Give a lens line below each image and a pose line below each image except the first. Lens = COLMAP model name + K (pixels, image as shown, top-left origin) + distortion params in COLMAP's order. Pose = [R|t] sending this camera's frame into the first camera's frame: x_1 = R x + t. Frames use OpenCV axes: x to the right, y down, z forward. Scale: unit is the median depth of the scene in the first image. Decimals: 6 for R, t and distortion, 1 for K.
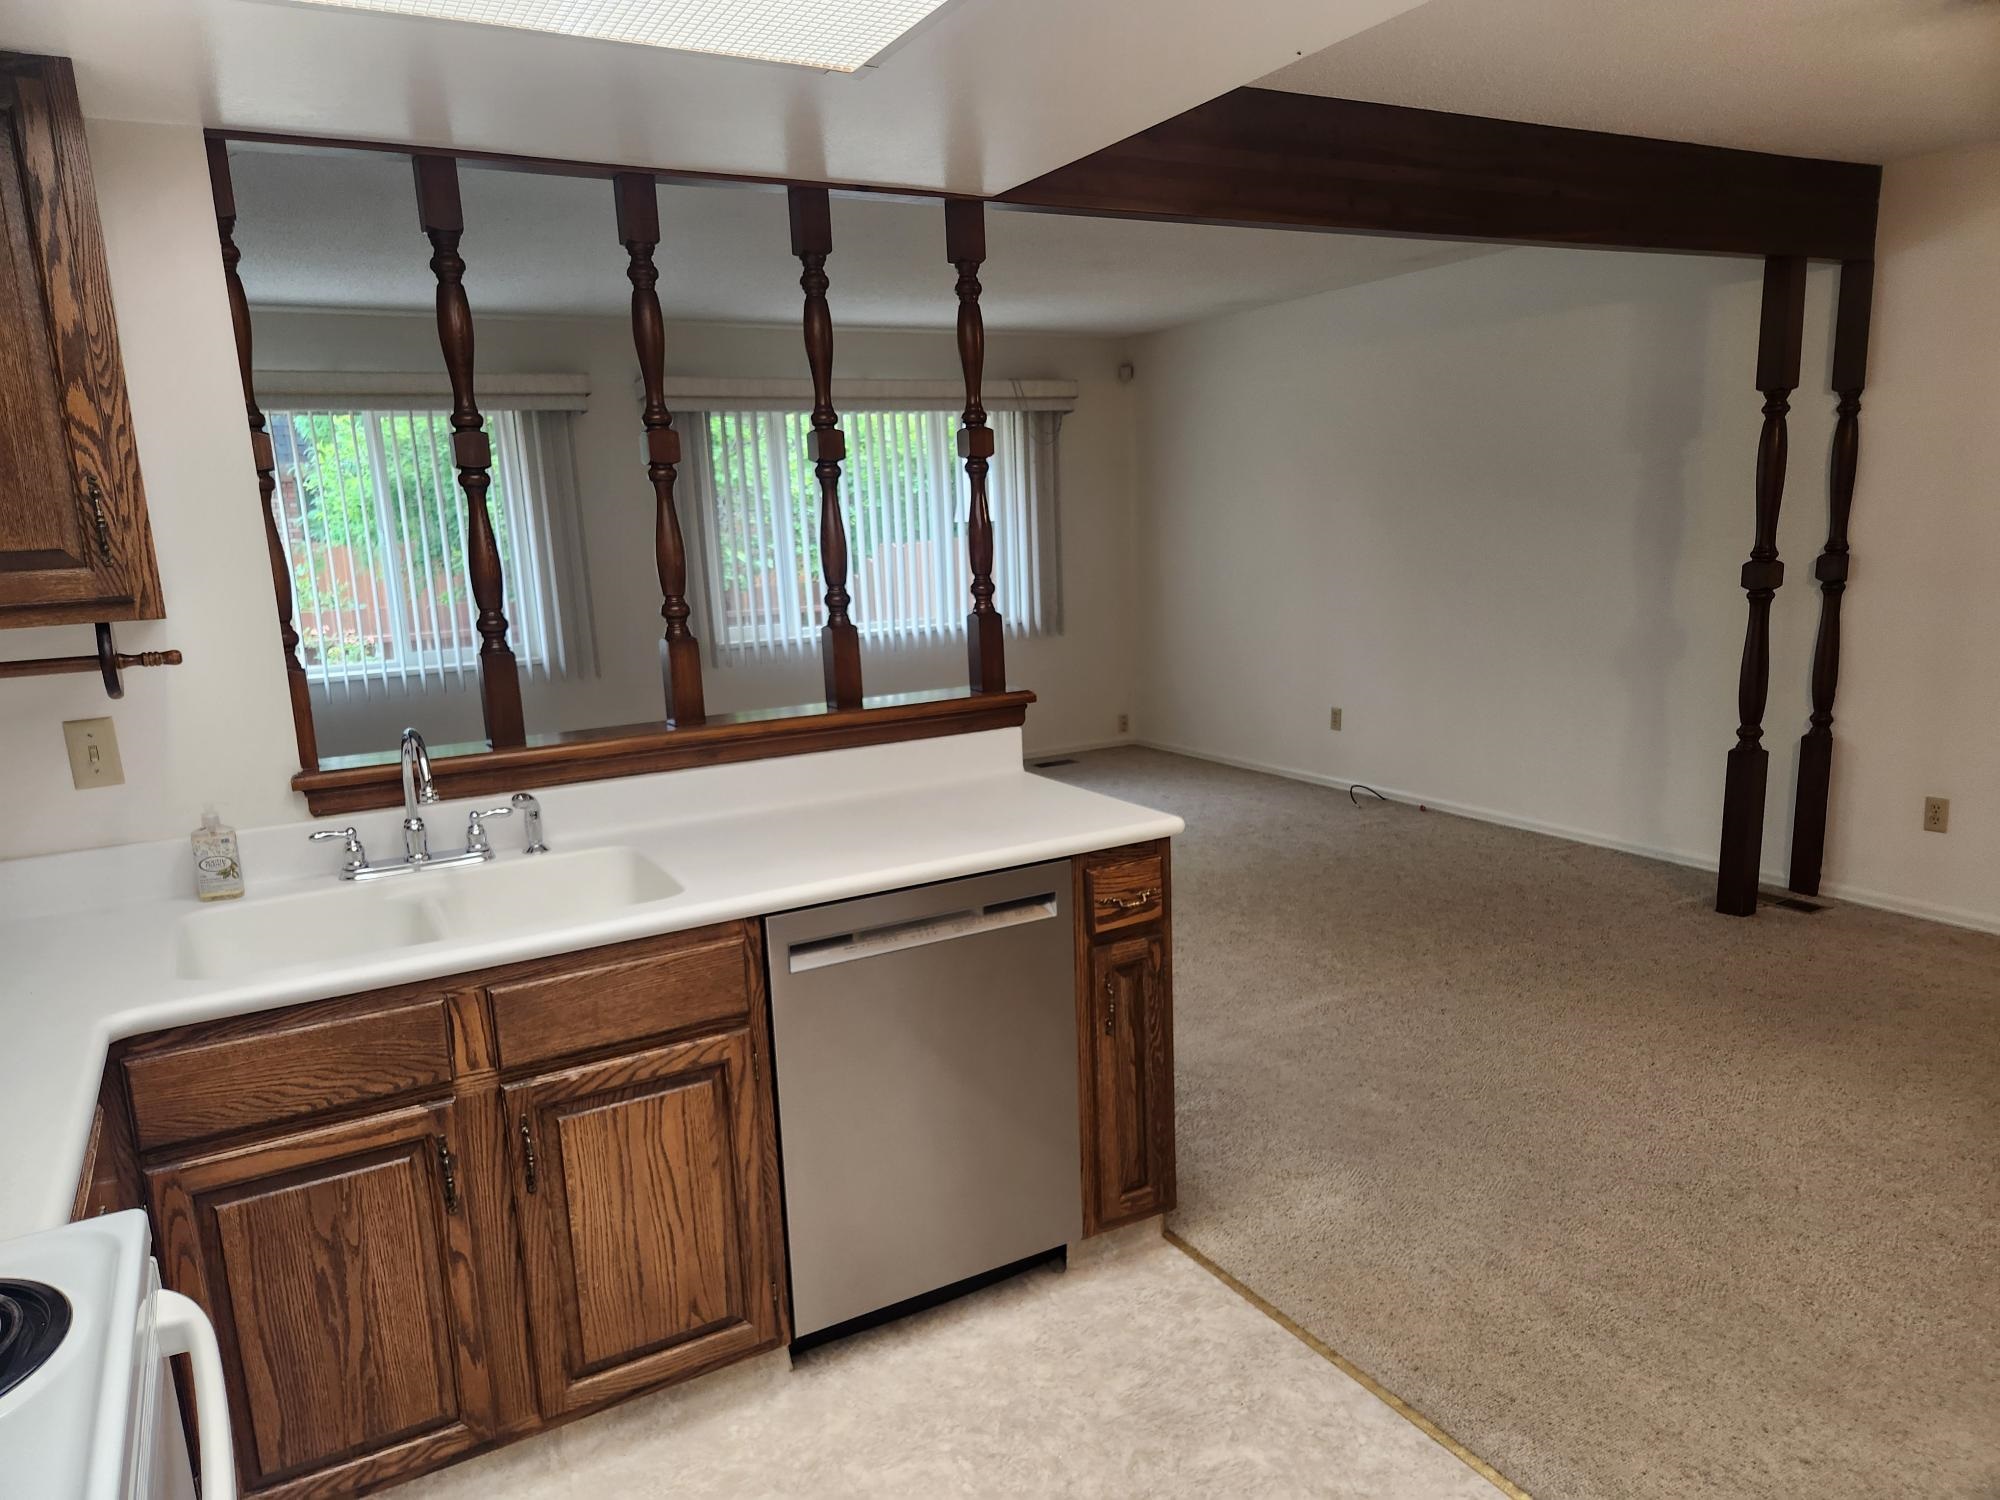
lens RADIAL K [[1359.9, 0, 1000.8], [0, 1359.9, 806.2], [0, 0, 1]] dist [0.030406, -0.085083]
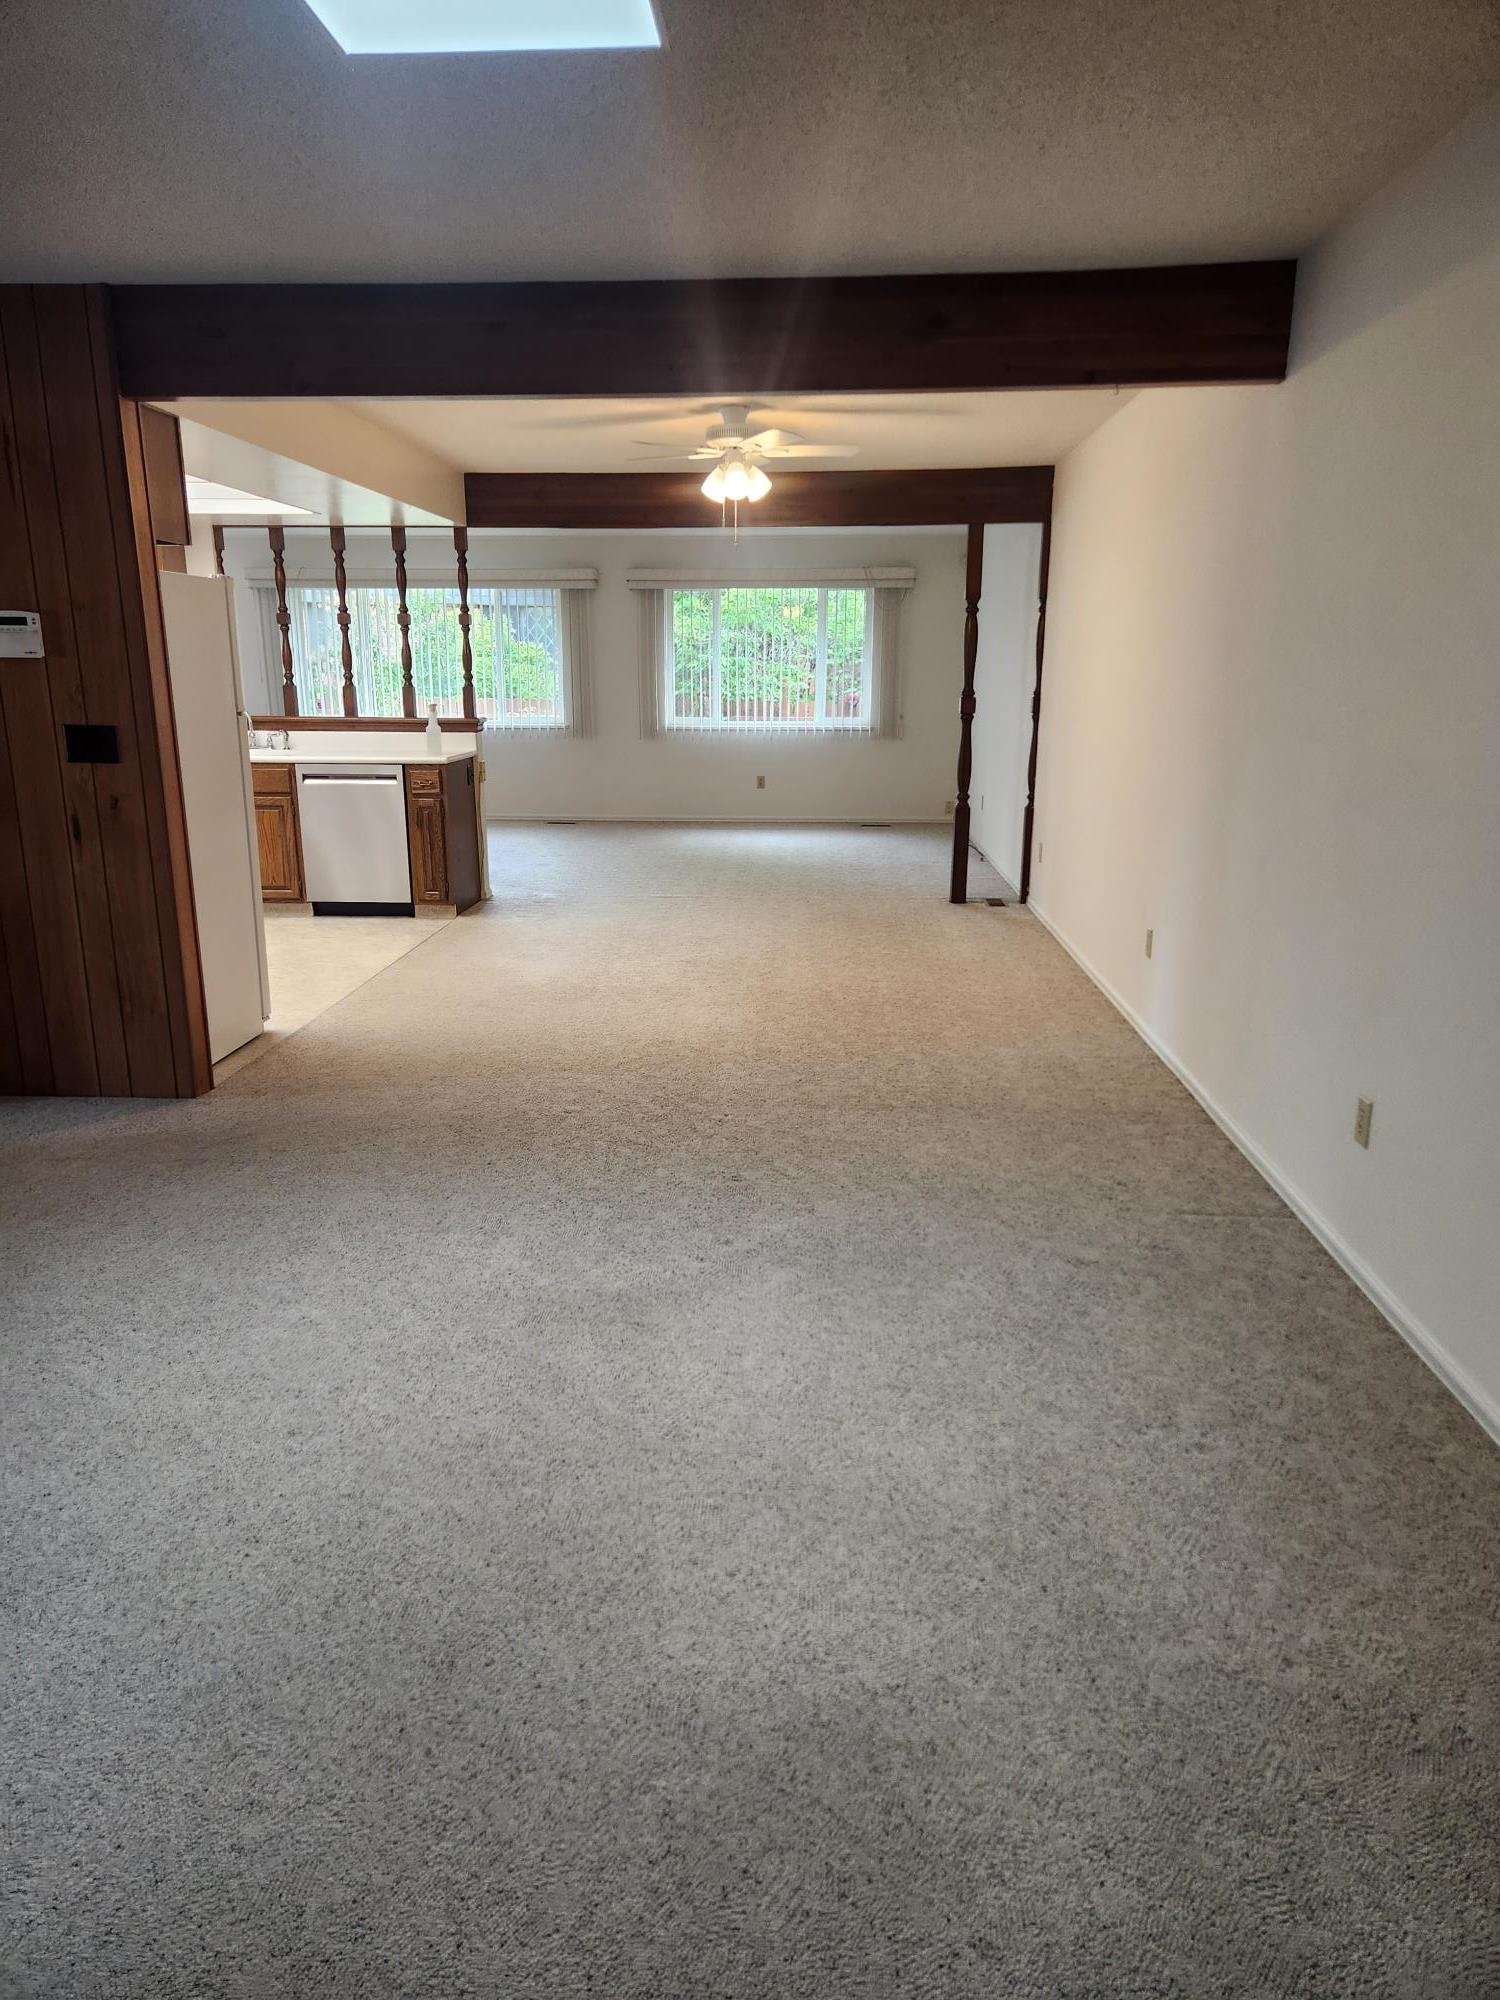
lens RADIAL K [[1328.3, 0, 750.0], [0, 1328.3, 1000.0], [0, 0, 1]] dist [0.073517, -0.079821]
pose [[0.839775, 0.171044, -0.515288, 2.326863], [-0.146174, 0.985263, 0.088826, 0.175895], [0.522887, 0.000728, 0.852402, -1.129478]]
